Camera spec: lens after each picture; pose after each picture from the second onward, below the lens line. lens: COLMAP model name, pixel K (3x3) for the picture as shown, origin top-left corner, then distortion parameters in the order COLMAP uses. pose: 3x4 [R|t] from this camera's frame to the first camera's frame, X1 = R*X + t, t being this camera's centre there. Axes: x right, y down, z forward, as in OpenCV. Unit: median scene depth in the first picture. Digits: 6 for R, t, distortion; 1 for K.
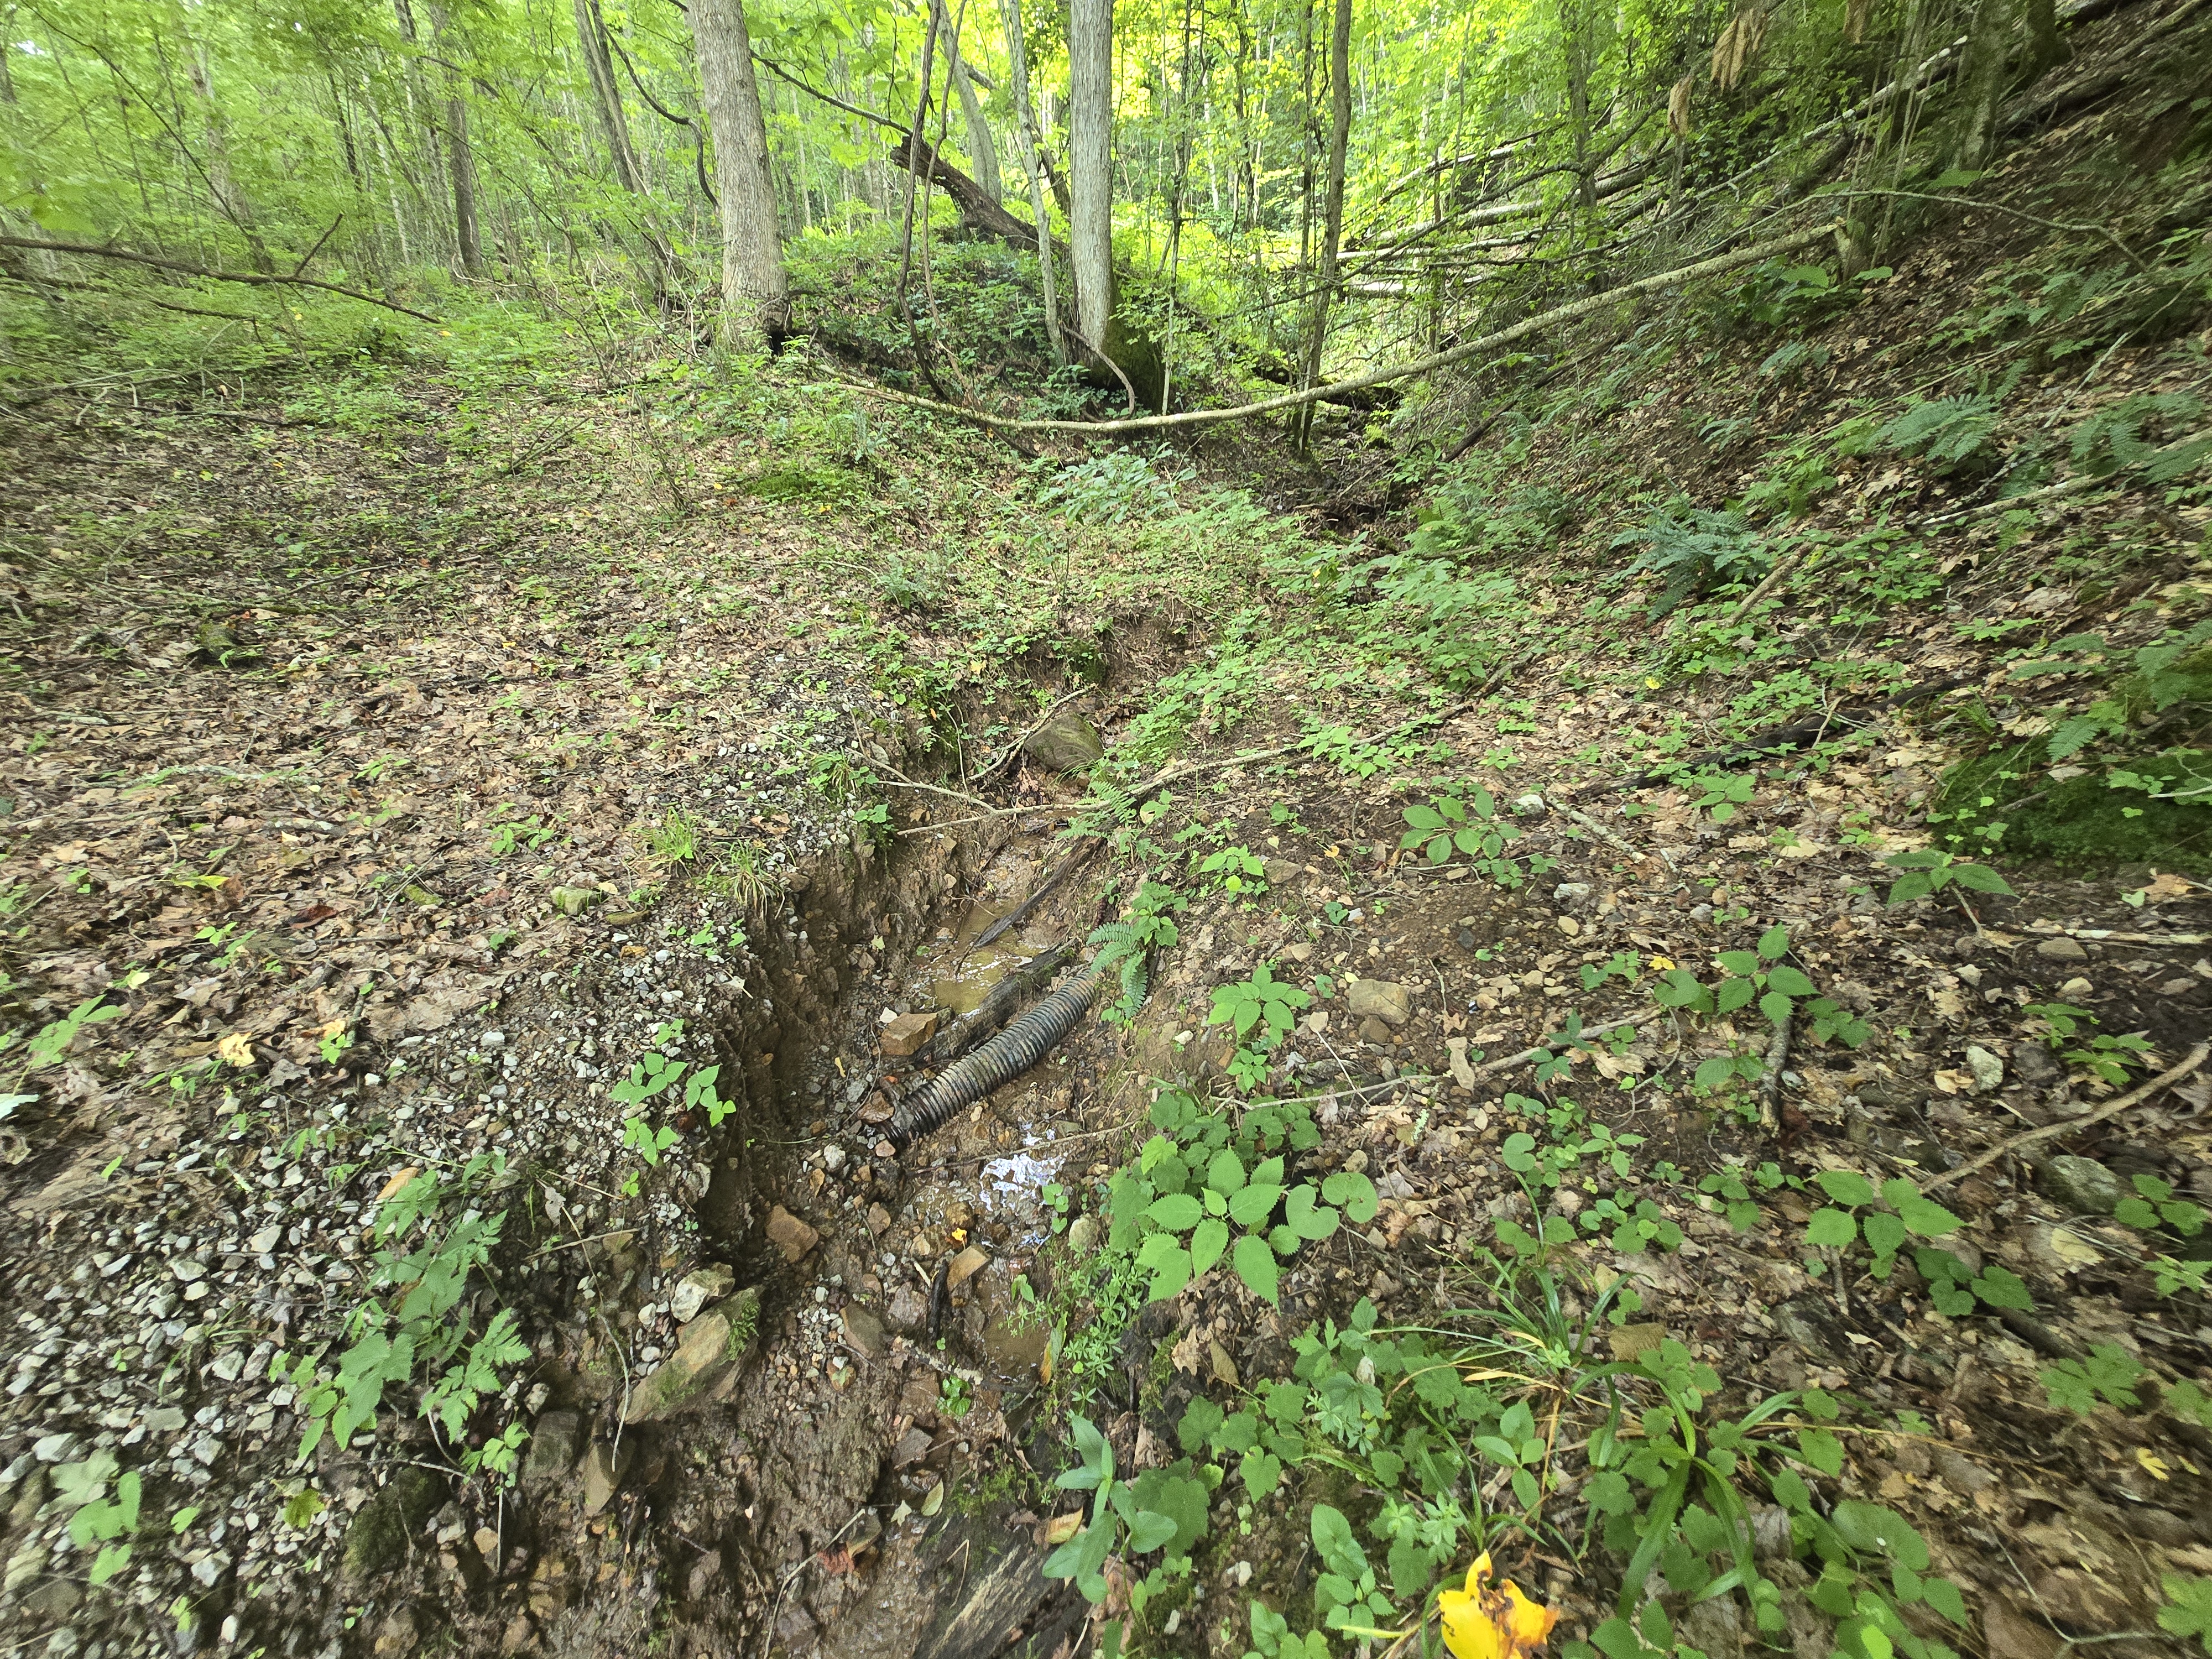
lens RADIAL K [[899.6, 0, 1111.8], [0, 899.6, 832.4], [0, 0, 1]] dist [-0.003040, 0.000785]
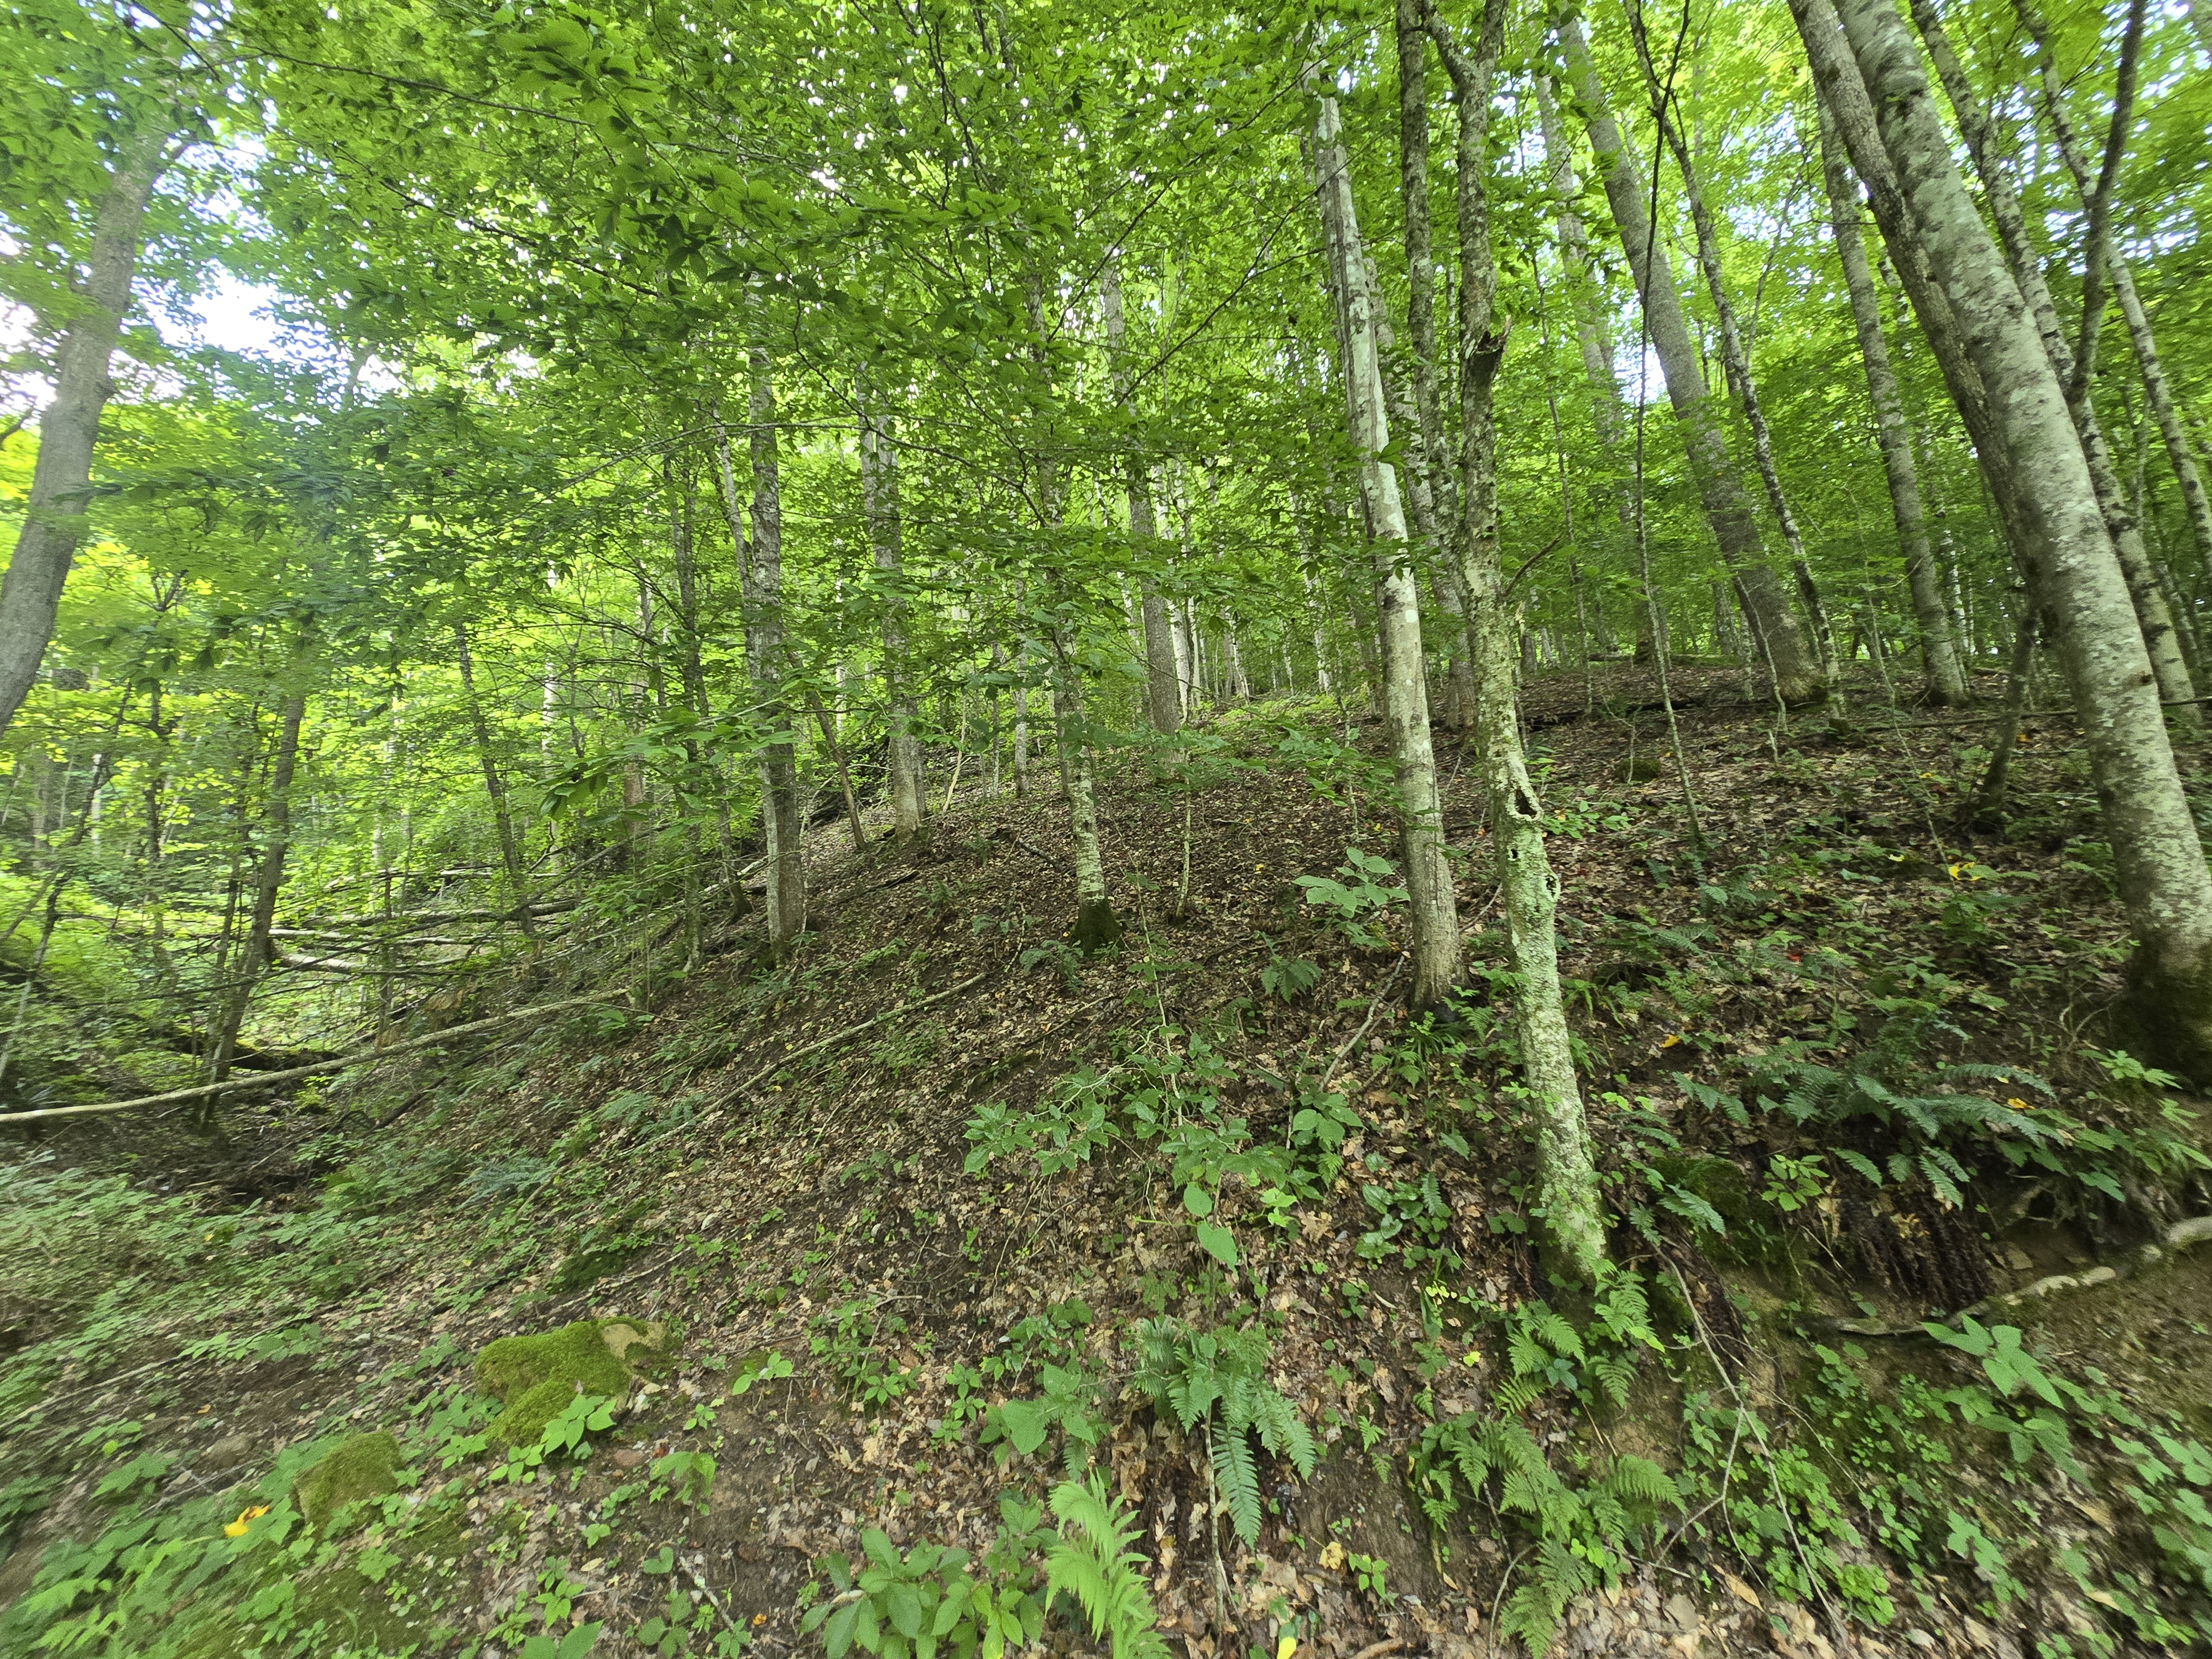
lens RADIAL K [[899.6, 0, 1111.8], [0, 899.6, 832.4], [0, 0, 1]] dist [-0.003040, 0.000785]
pose [[0.572074, 0.183250, 0.799469, -0.094817], [0.360682, 0.819213, -0.445869, 0.158388], [-0.736640, 0.543424, 0.402555, -0.449136]]
